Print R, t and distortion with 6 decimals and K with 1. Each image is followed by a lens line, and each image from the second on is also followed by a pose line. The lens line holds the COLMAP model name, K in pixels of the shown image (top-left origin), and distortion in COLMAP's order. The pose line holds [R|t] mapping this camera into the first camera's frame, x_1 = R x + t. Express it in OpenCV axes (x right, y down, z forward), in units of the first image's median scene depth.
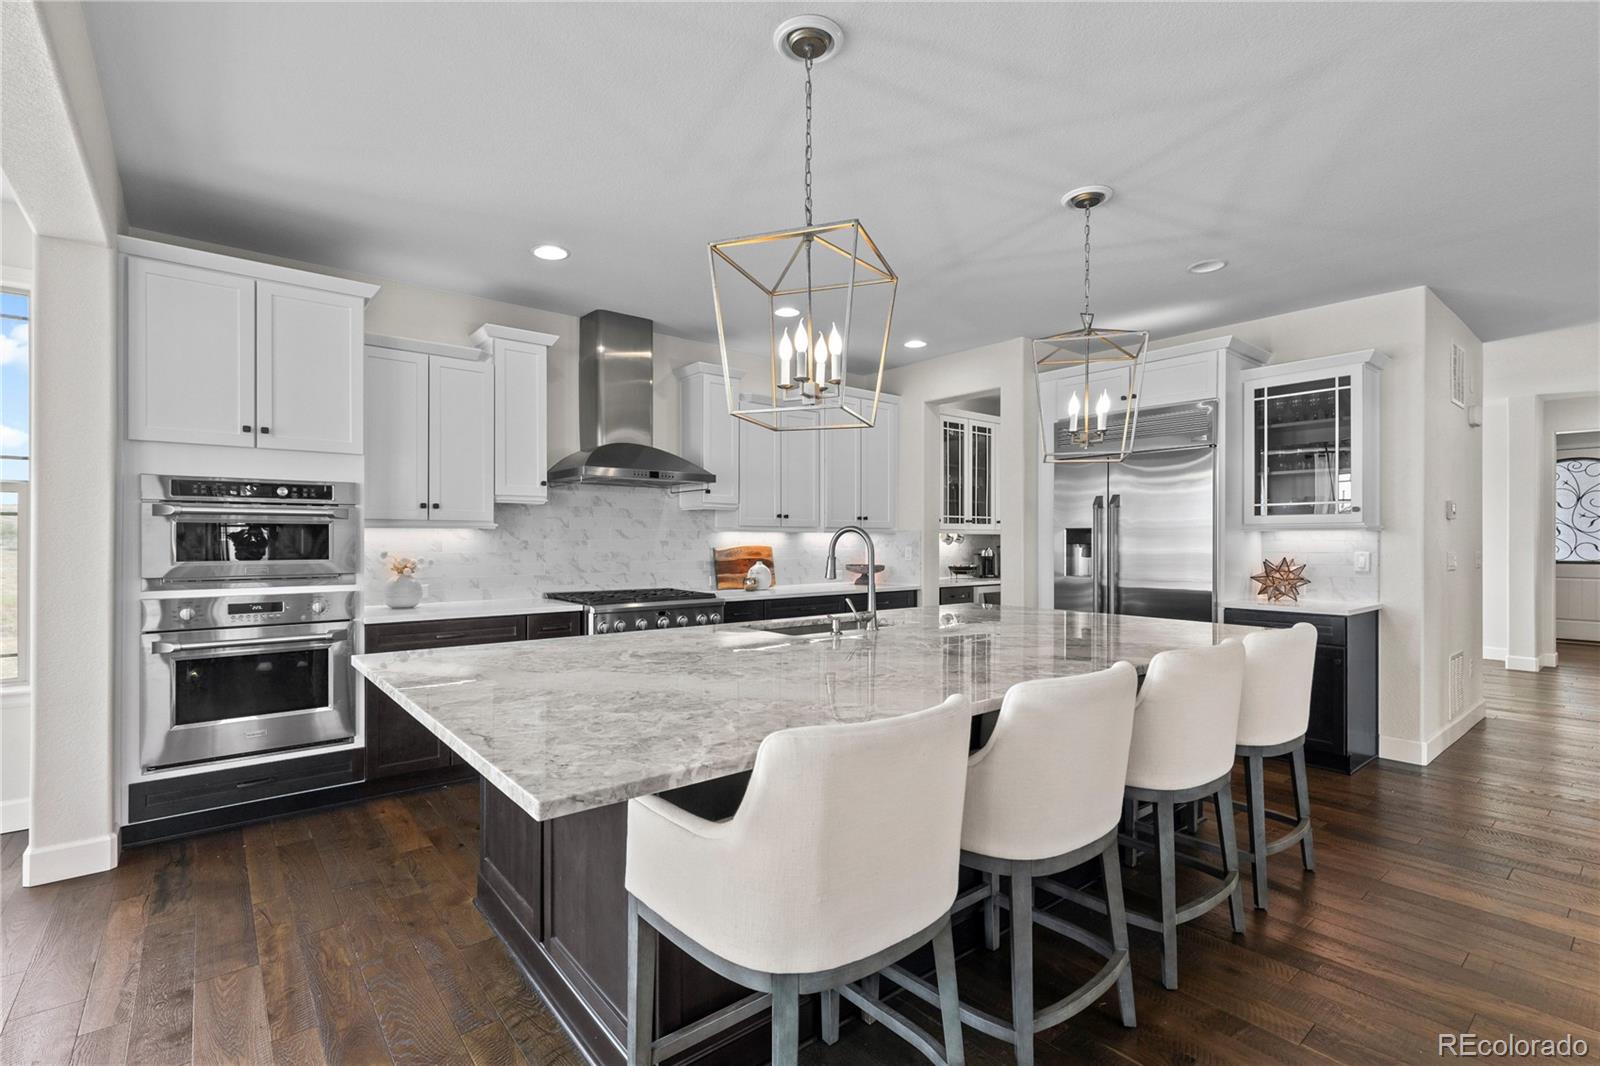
lens RADIAL K [[726.4, 0, 800.0], [0, 726.4, 533.0], [0, 0, 1]] dist [0.001751, 0.000134]
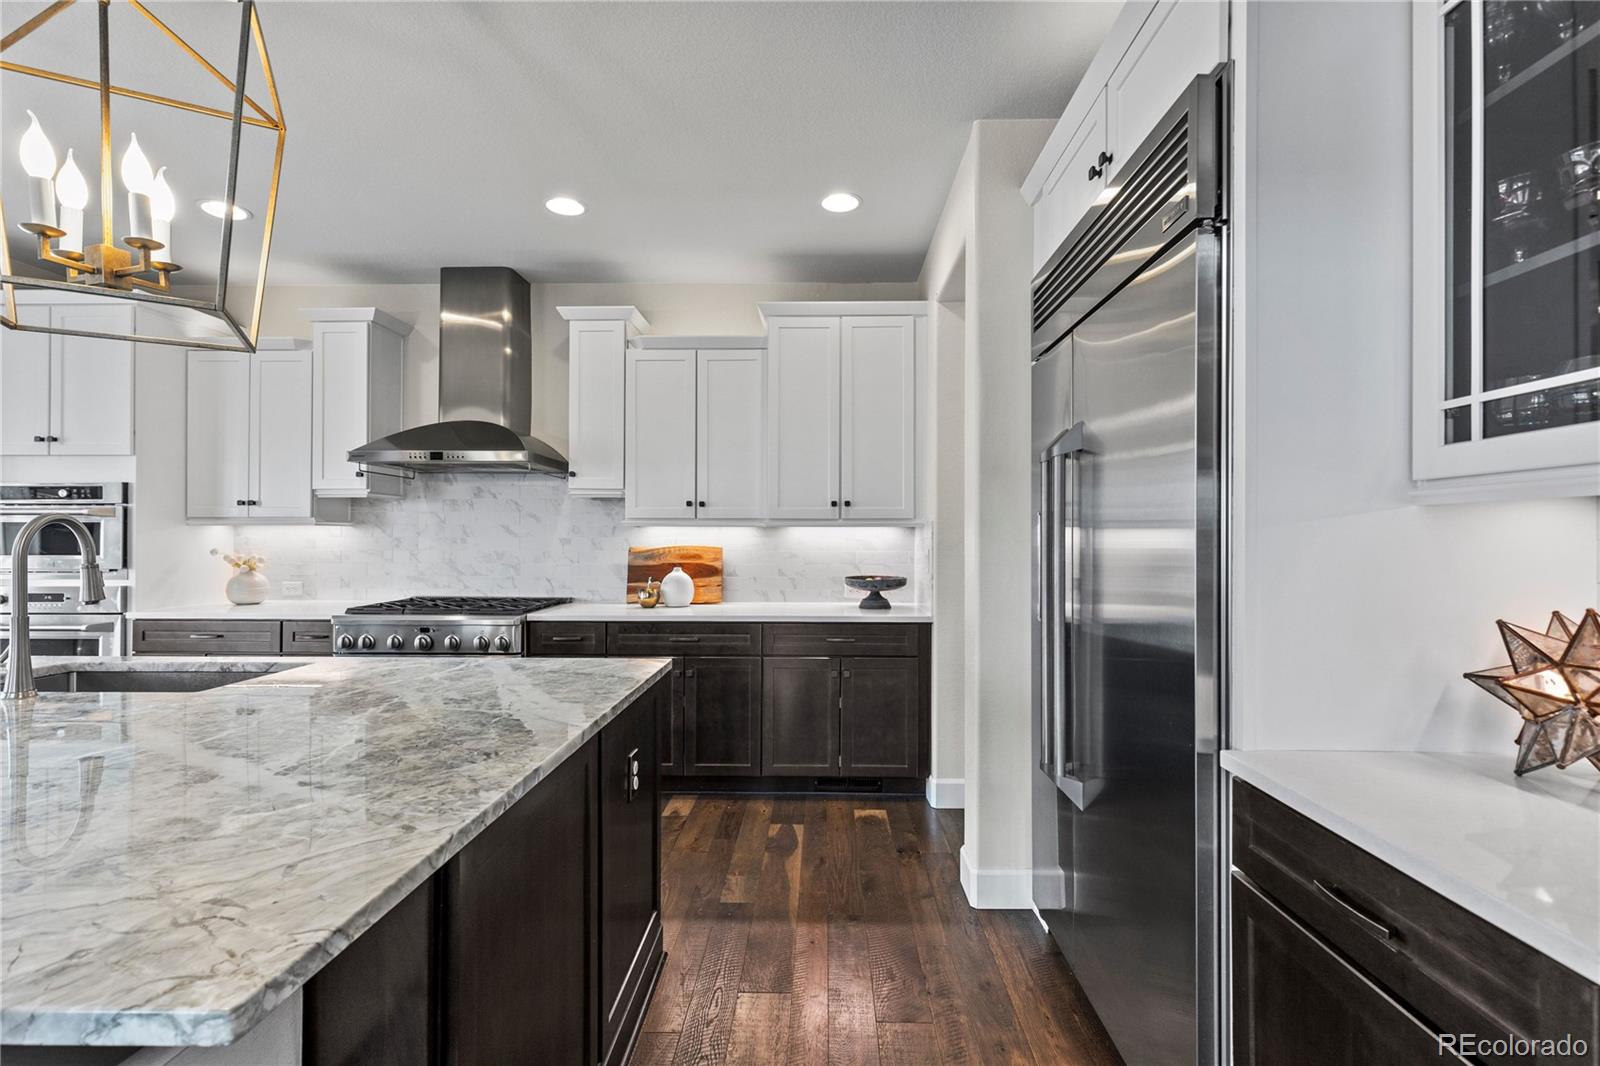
lens RADIAL K [[726.4, 0, 800.0], [0, 726.4, 533.0], [0, 0, 1]] dist [0.001751, 0.000134]
pose [[0.757084, -0.004430, -0.653303, 0.588616], [0.005645, 0.999984, -0.000239, 0.006795], [0.653293, -0.003507, 0.757097, 0.613542]]
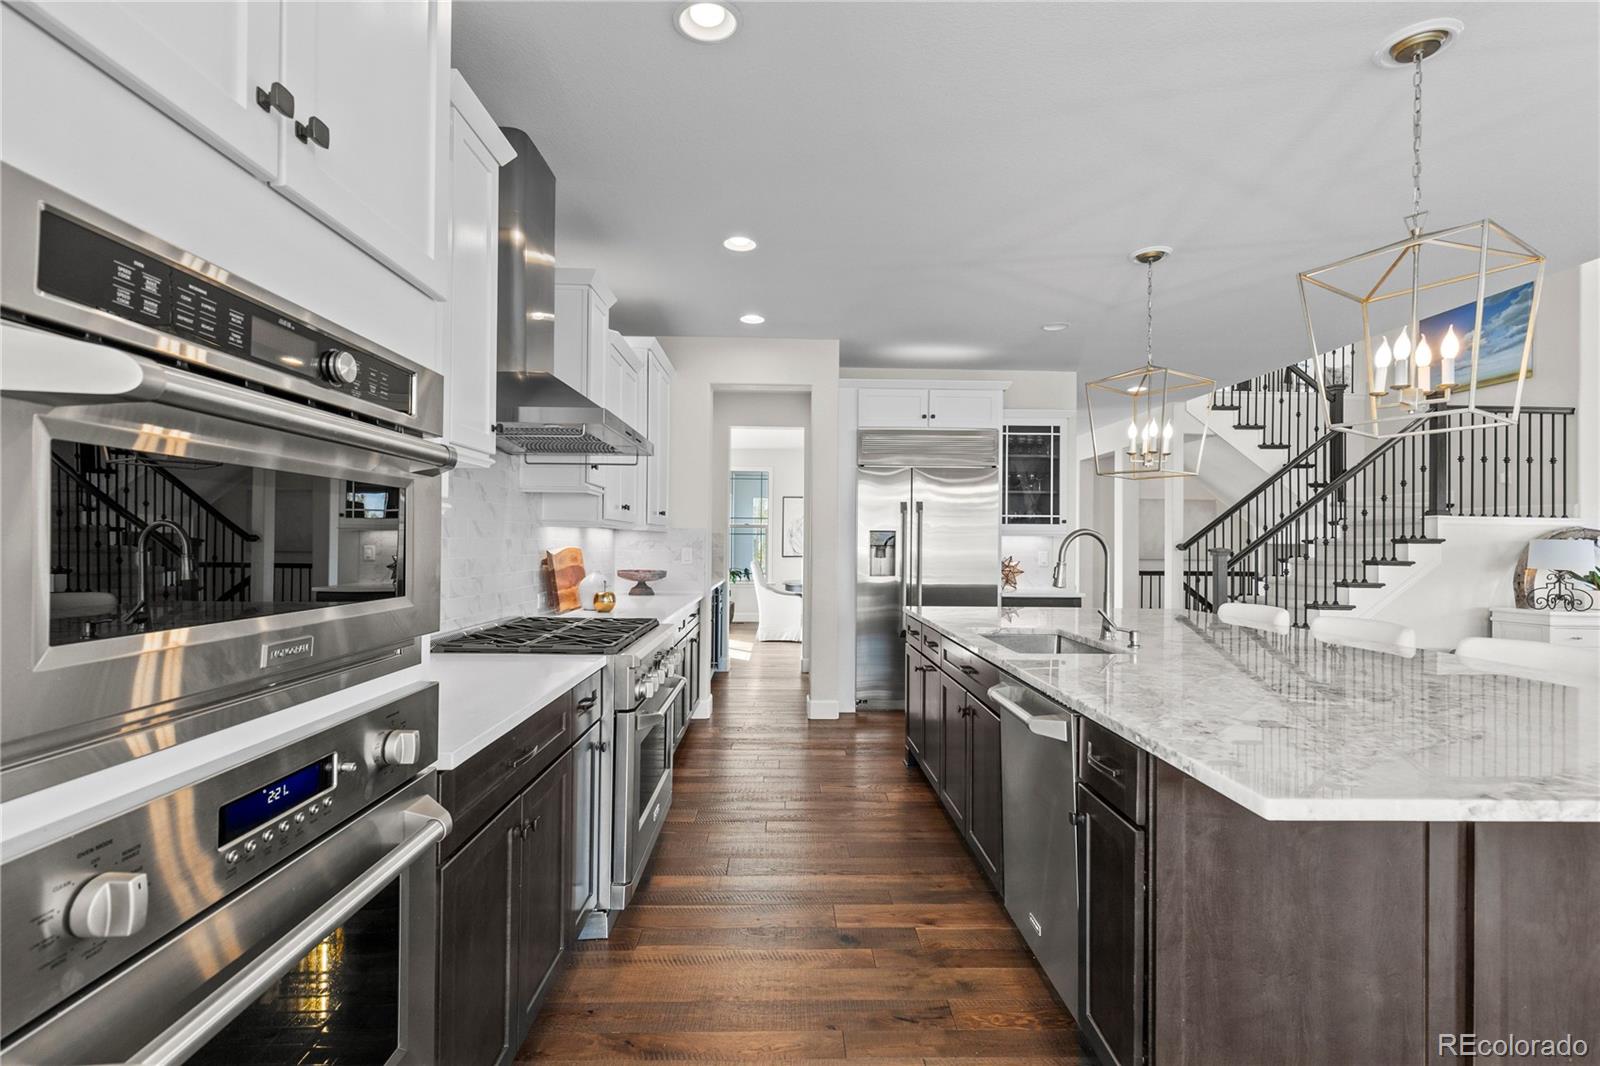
lens RADIAL K [[726.4, 0, 800.0], [0, 726.4, 533.0], [0, 0, 1]] dist [0.001751, 0.000134]
pose [[0.604173, 0.013187, 0.796744, -0.578050], [-0.014844, 0.999876, -0.005293, 0.004768], [-0.796715, -0.008629, 0.604293, 0.475572]]
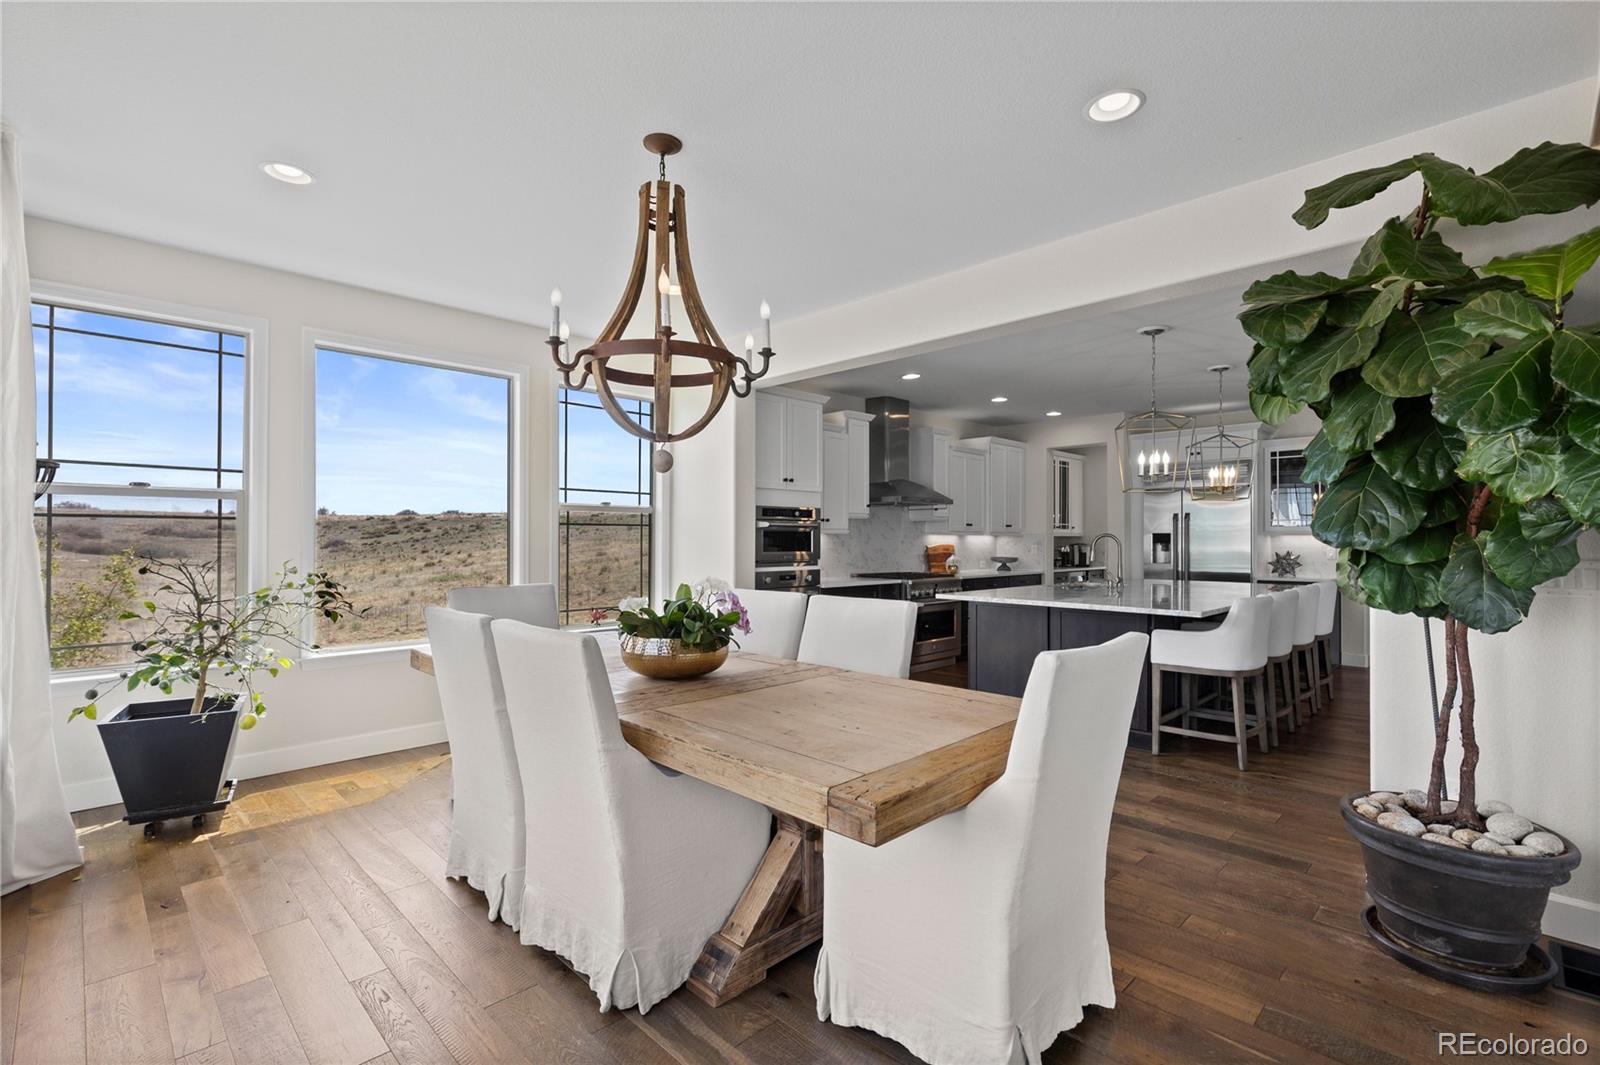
lens RADIAL K [[730.5, 0, 800.0], [0, 730.5, 532.5], [0, 0, 1]] dist [0.021672, -0.000006]
pose [[0.993674, 0.002057, 0.112289, -0.632112], [-0.002035, 0.999998, -0.000312, -0.006694], [-0.112289, 0.000082, 0.993676, -0.561828]]
